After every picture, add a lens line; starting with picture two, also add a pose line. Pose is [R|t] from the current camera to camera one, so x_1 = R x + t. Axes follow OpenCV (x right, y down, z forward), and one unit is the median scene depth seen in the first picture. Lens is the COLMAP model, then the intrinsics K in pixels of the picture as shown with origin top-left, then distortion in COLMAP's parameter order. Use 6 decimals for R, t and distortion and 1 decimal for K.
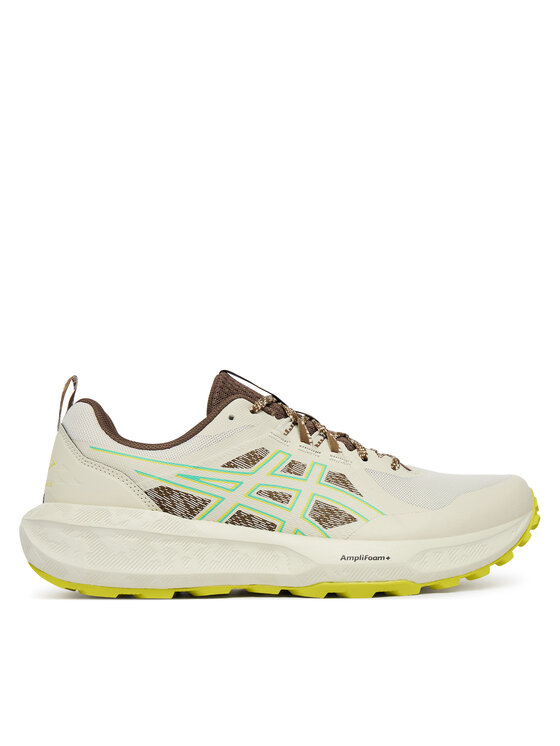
lens RADIAL K [[1021.8, 0, 281.0], [0, 1021.8, 371.9], [0, 0, 1]] dist [-0.137195, 0.000000]
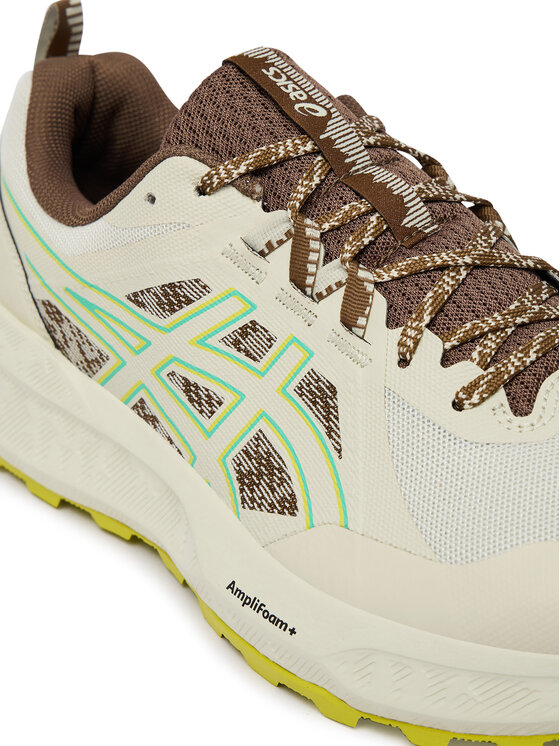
lens RADIAL K [[1798.6, 0, 277.0], [0, 1798.6, 371.7], [0, 0, 1]] dist [-0.096197, 0.000000]
pose [[0.618278, 0.338979, -0.709102, 0.585530], [0.095859, 0.862954, 0.496107, -0.282626], [0.780092, -0.374706, 0.501051, 0.629375]]
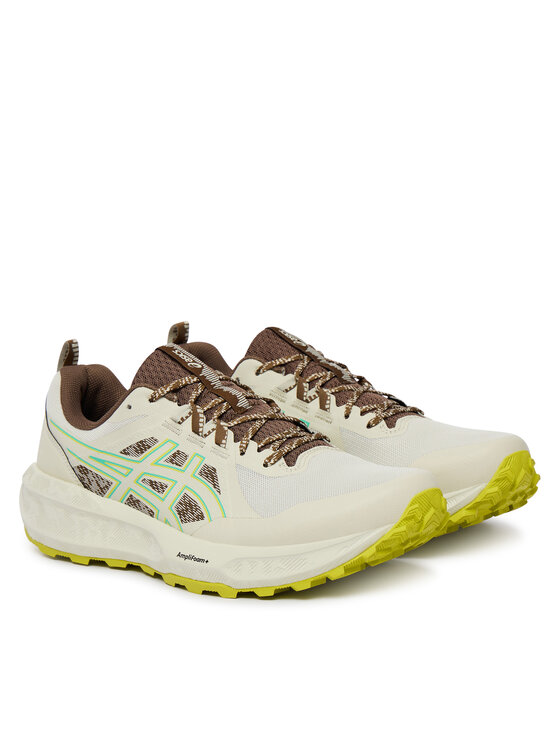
lens RADIAL K [[2182.3, 0, 280.8], [0, 2182.3, 373.8], [0, 0, 1]] dist [-0.153172, 0.000000]
pose [[0.703378, 0.089684, -0.705136, 1.683002], [0.133967, 0.957505, 0.255415, -0.553940], [0.698077, -0.274118, 0.661474, -0.382077]]
